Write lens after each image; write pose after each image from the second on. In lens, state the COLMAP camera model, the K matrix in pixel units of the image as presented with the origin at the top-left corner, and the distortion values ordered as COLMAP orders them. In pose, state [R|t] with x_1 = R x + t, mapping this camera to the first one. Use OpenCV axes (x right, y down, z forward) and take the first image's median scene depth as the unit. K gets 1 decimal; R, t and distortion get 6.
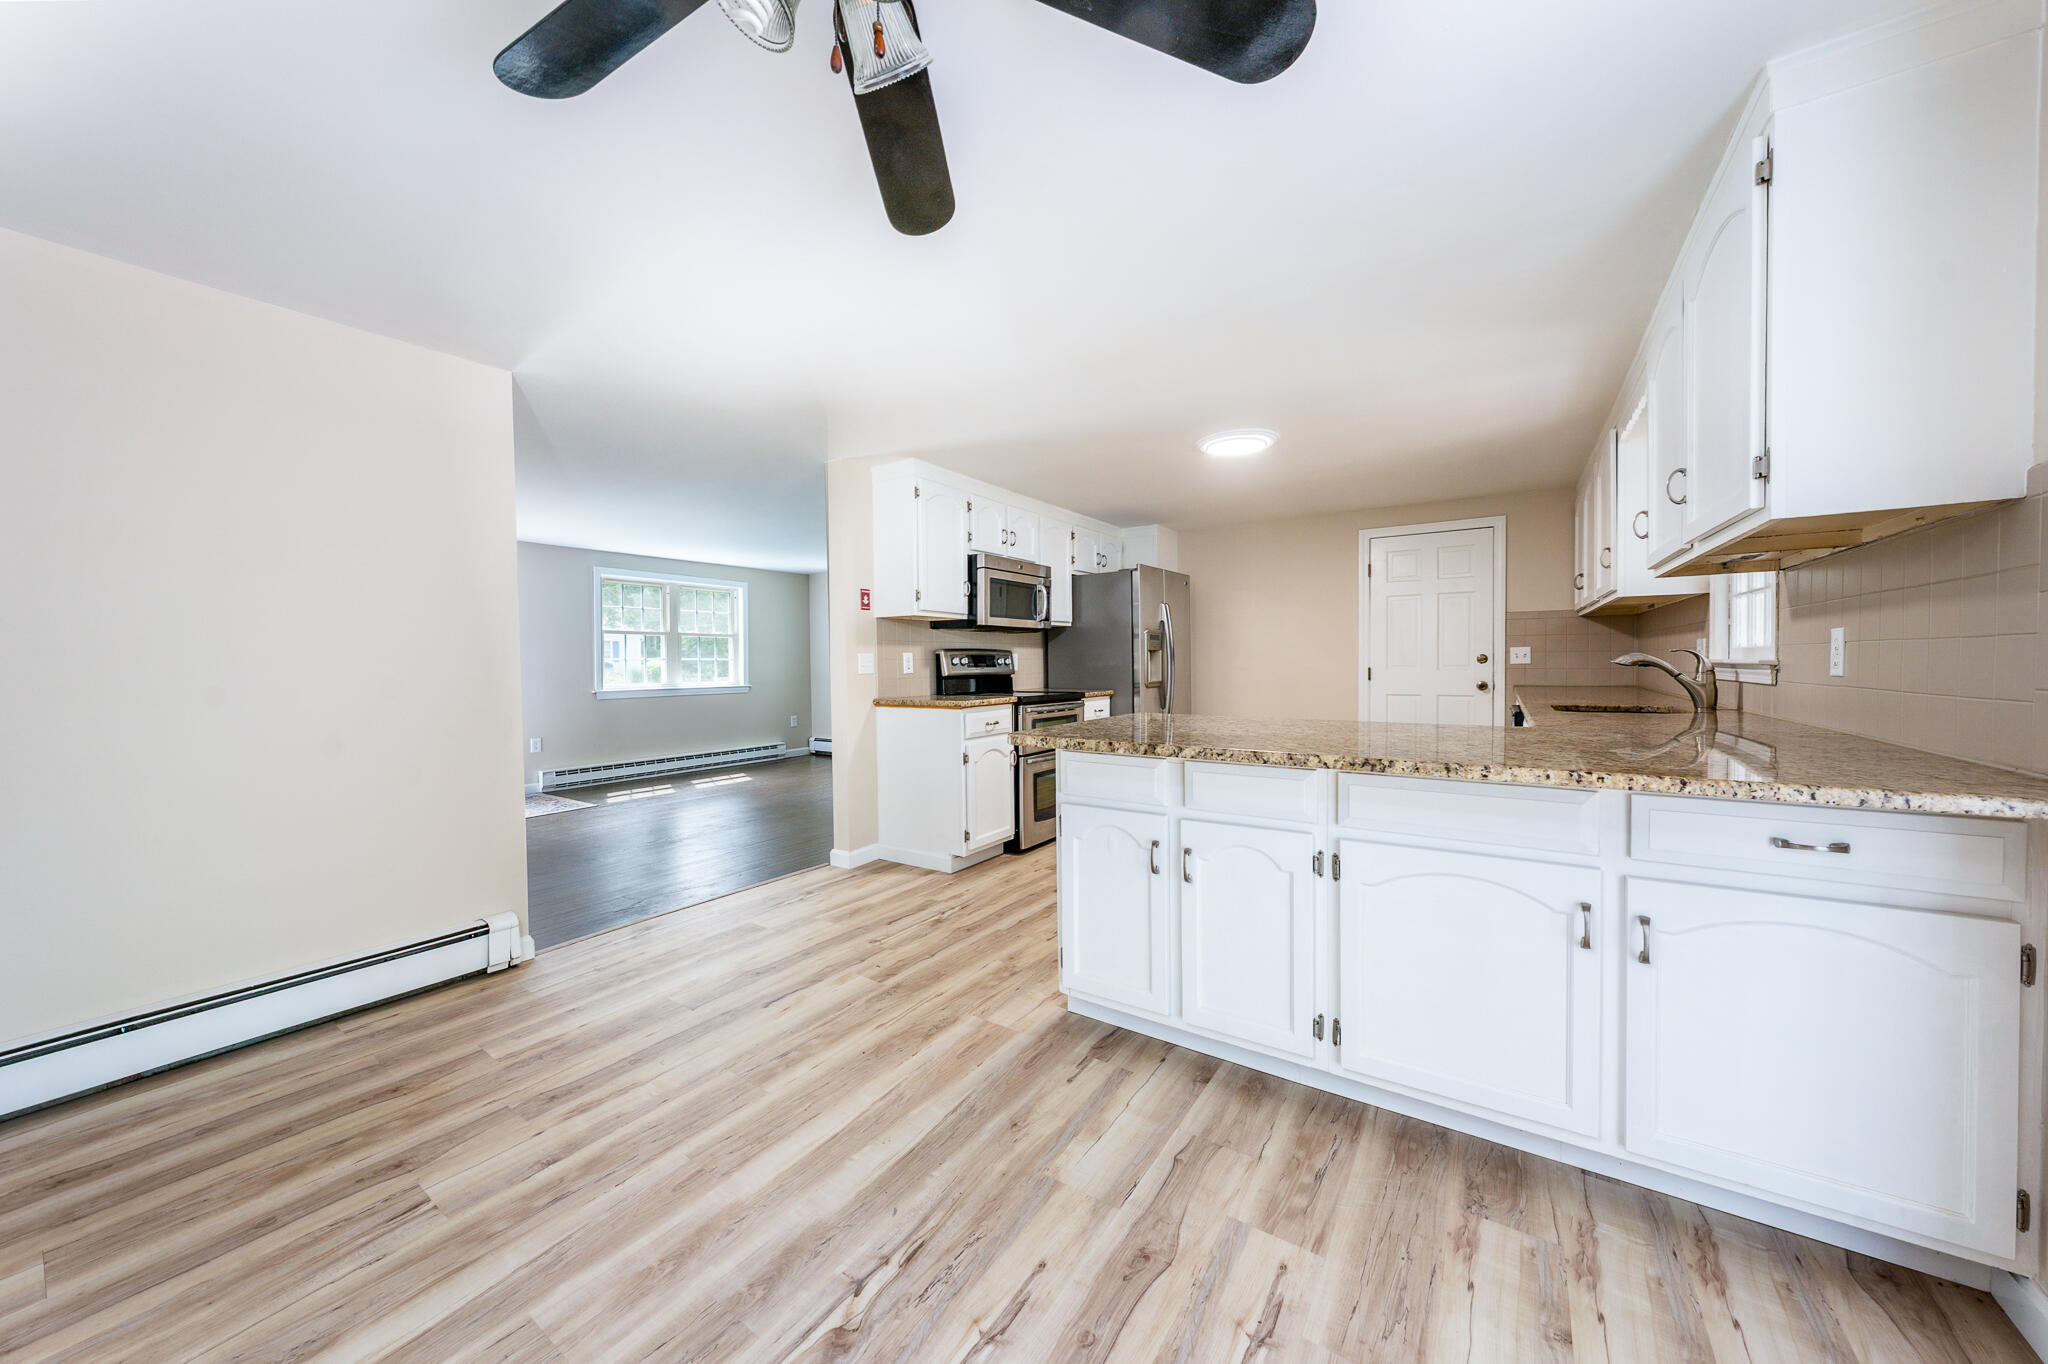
lens RADIAL K [[709.5, 0, 1014.5], [0, 709.5, 676.5], [0, 0, 1]] dist [-0.001852, -0.000128]
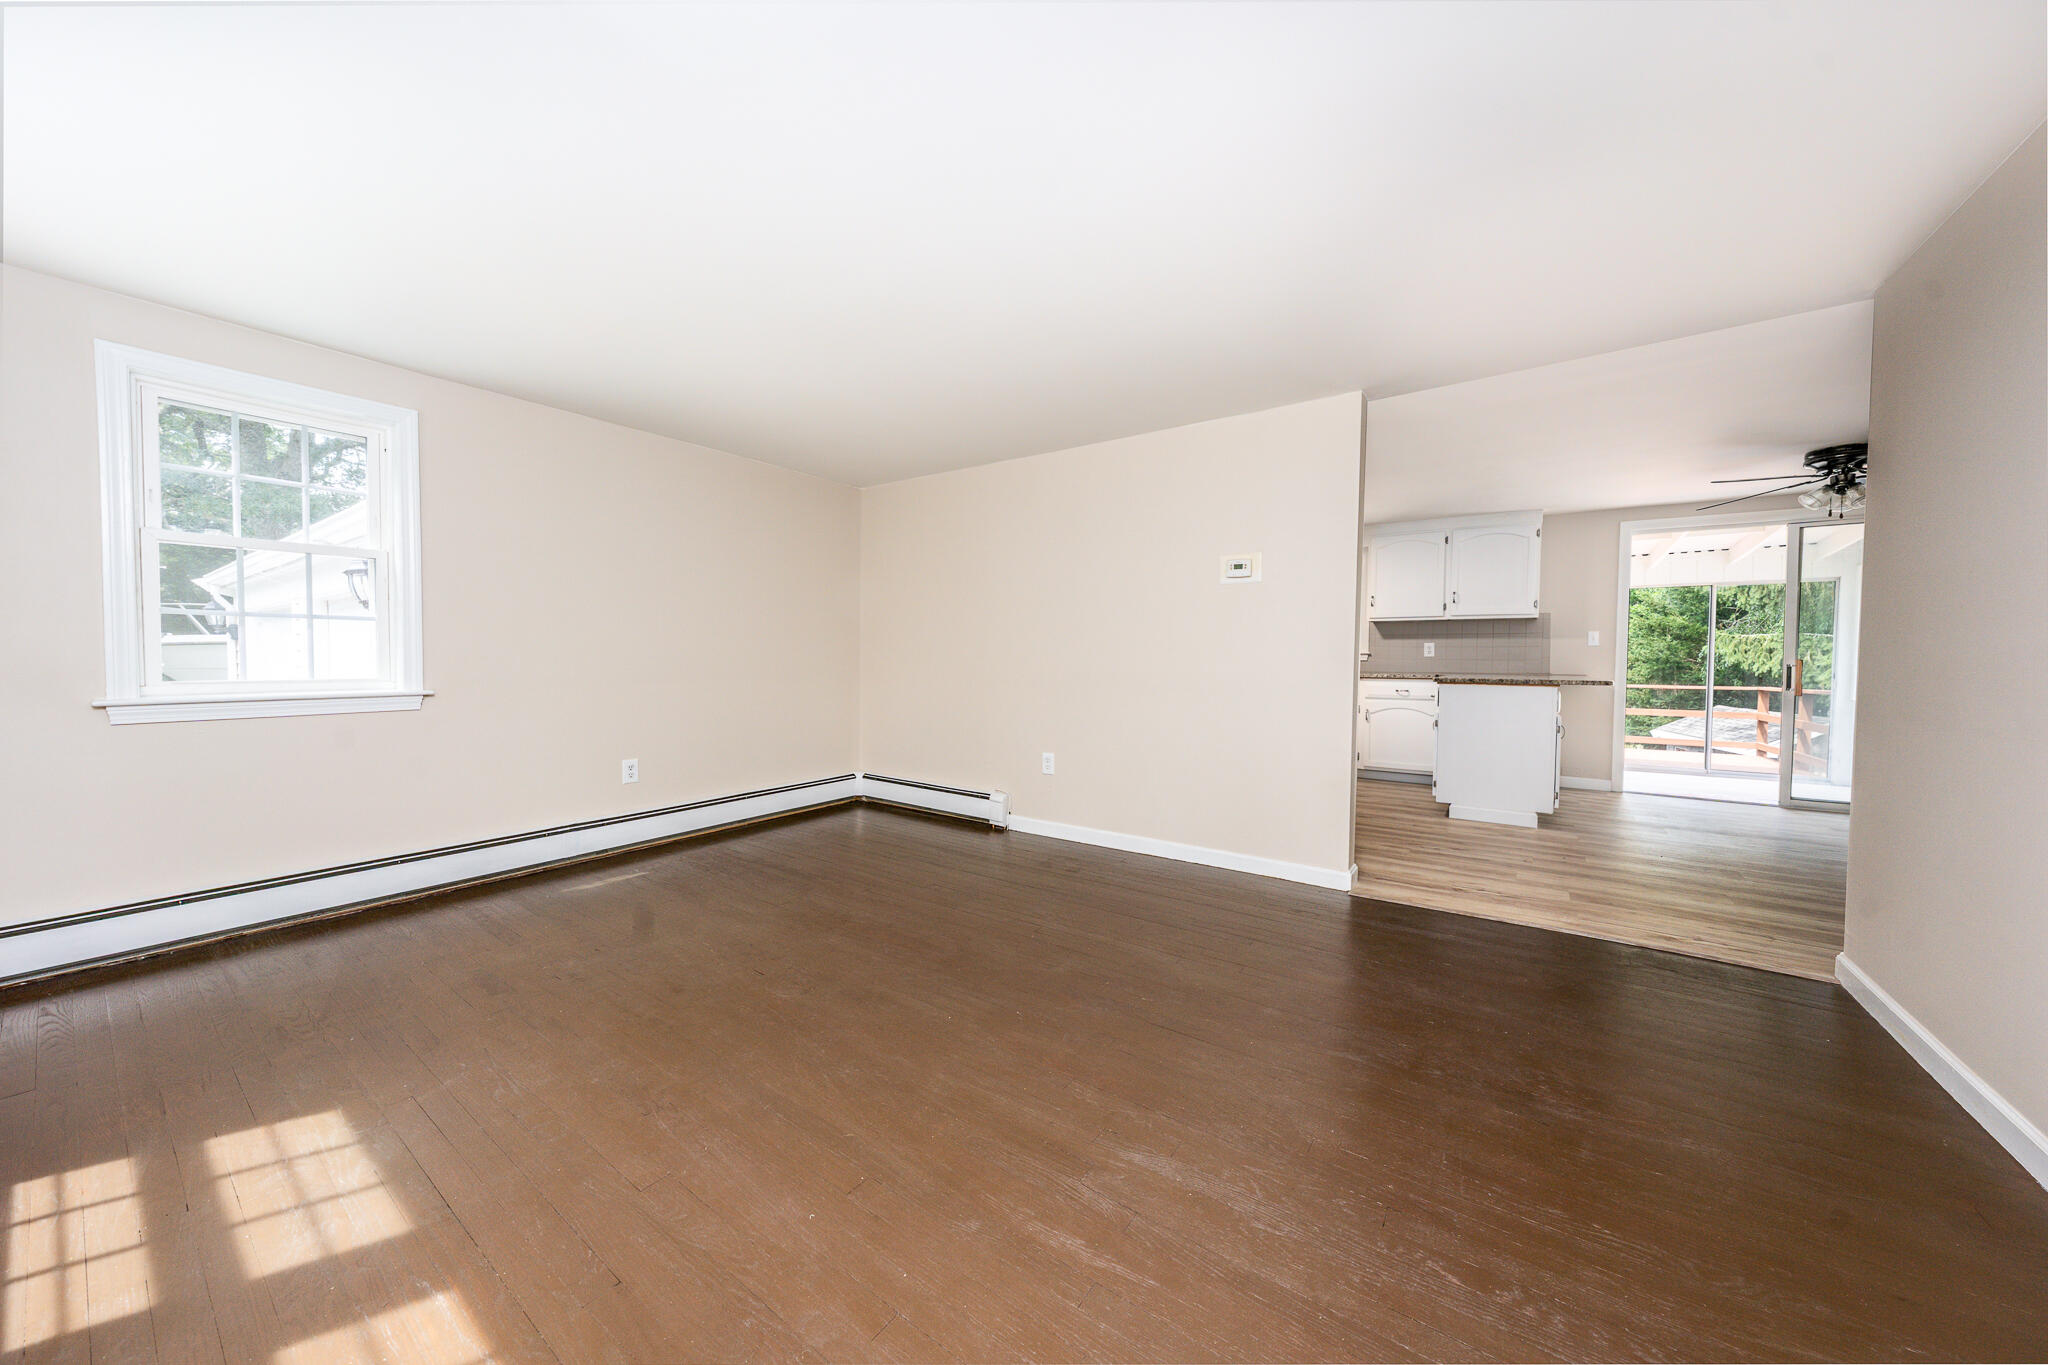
lens RADIAL K [[709.5, 0, 1014.5], [0, 709.5, 677.0], [0, 0, 1]] dist [-0.001852, -0.000128]
pose [[0.017683, -0.020169, 0.999640, -1.483359], [0.014768, 0.999693, 0.019909, -0.000496], [-0.999735, 0.014410, 0.017975, 1.893413]]
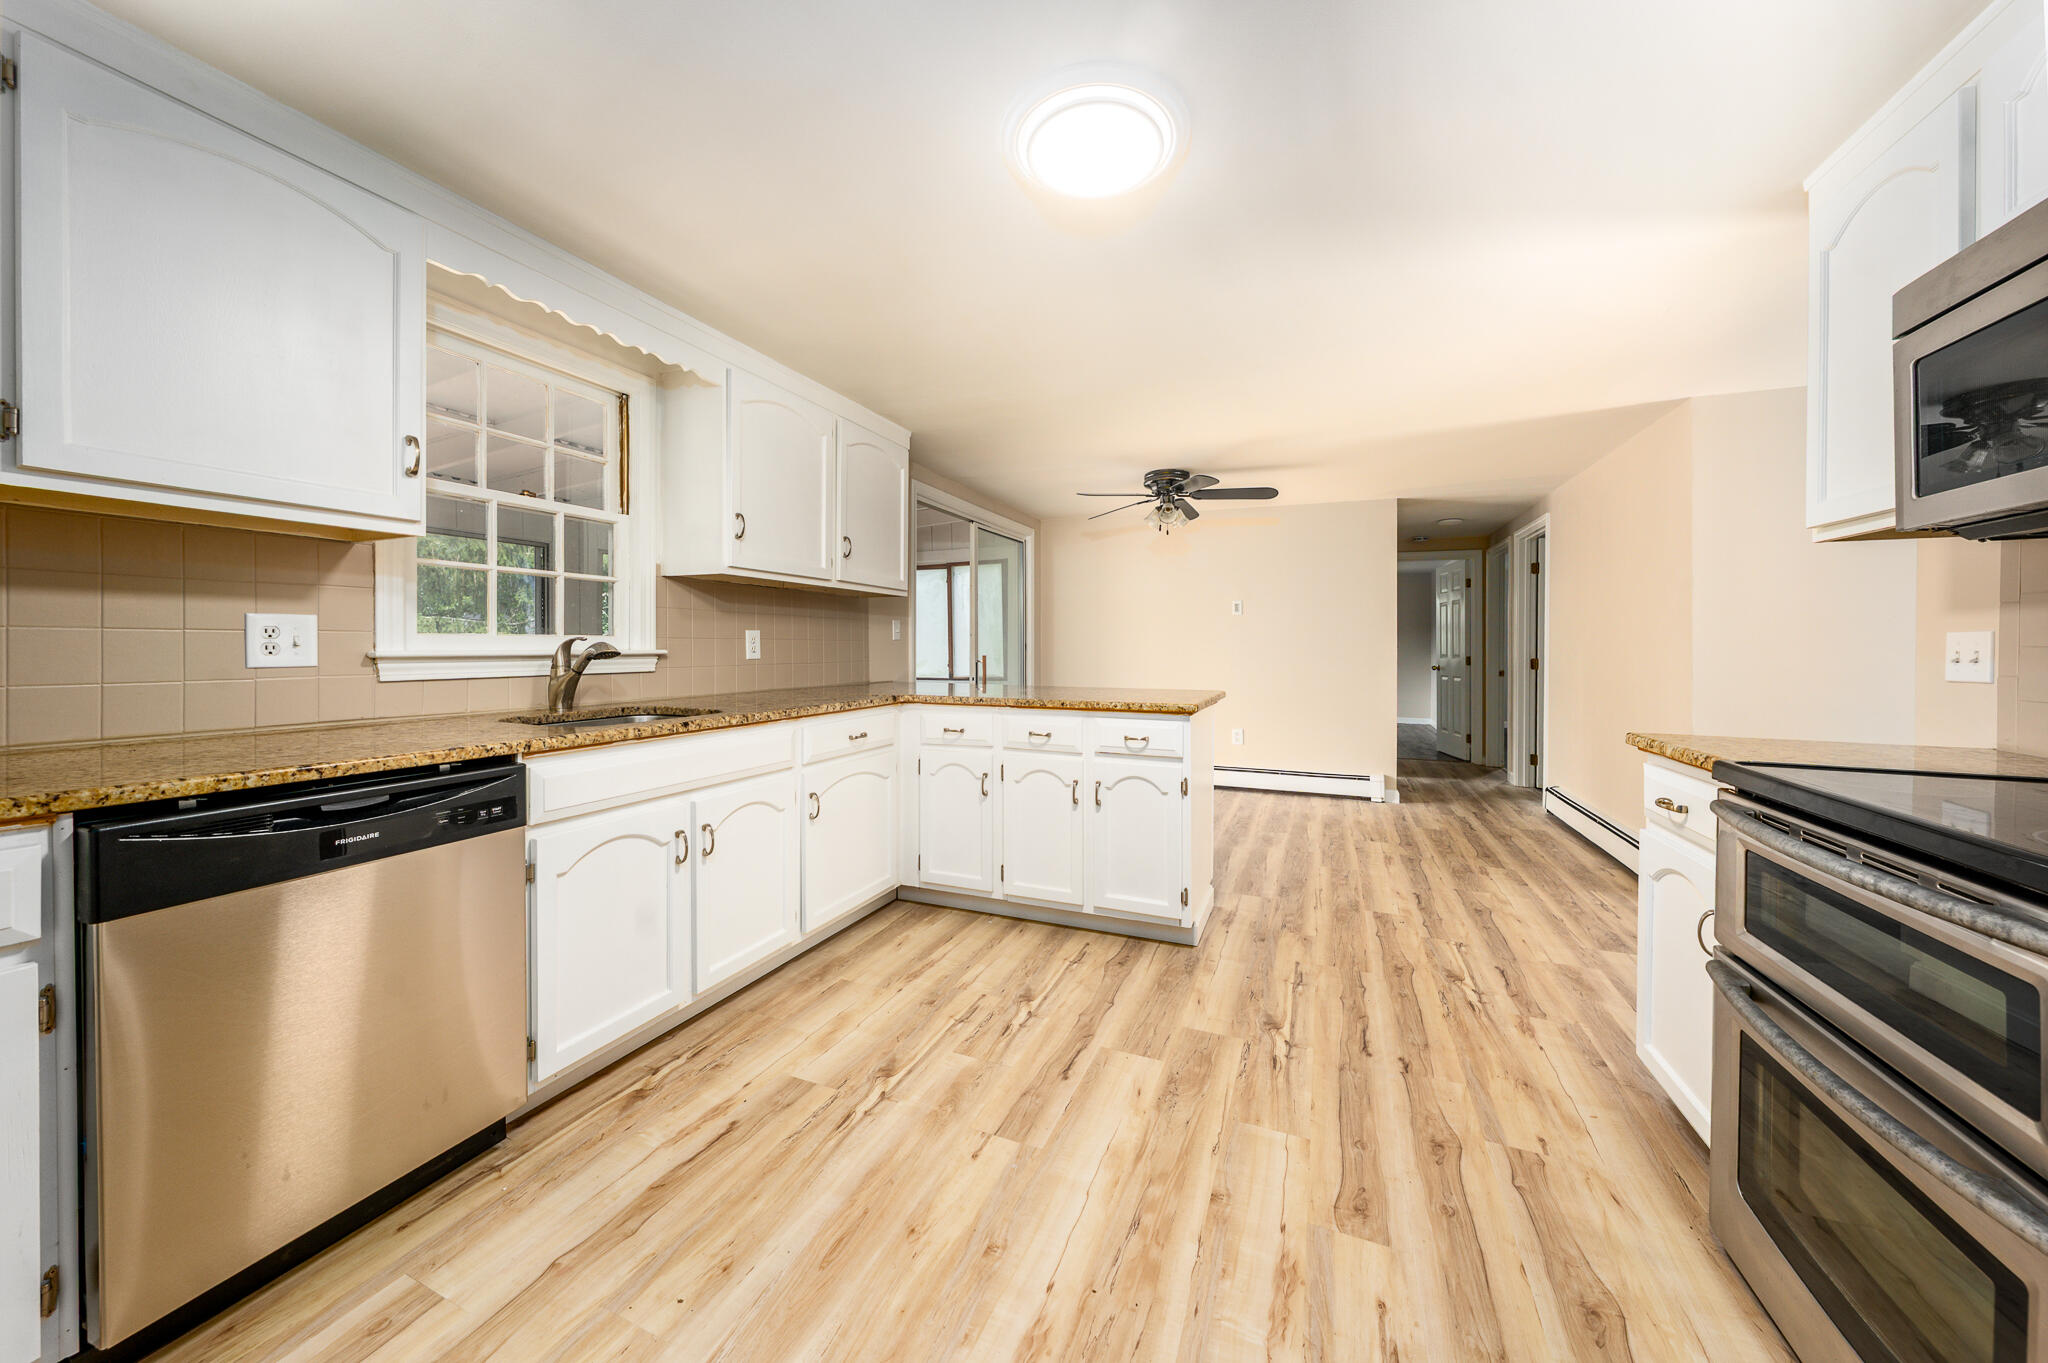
lens RADIAL K [[710.2, 0, 1030.4], [0, 710.2, 644.7], [0, 0, 1]] dist [-0.001823, -0.000229]
pose [[-0.977530, 0.001390, -0.210789, 0.564155], [-0.003266, 0.999758, 0.021741, -0.046824], [0.210769, 0.021941, -0.977290, 1.794139]]
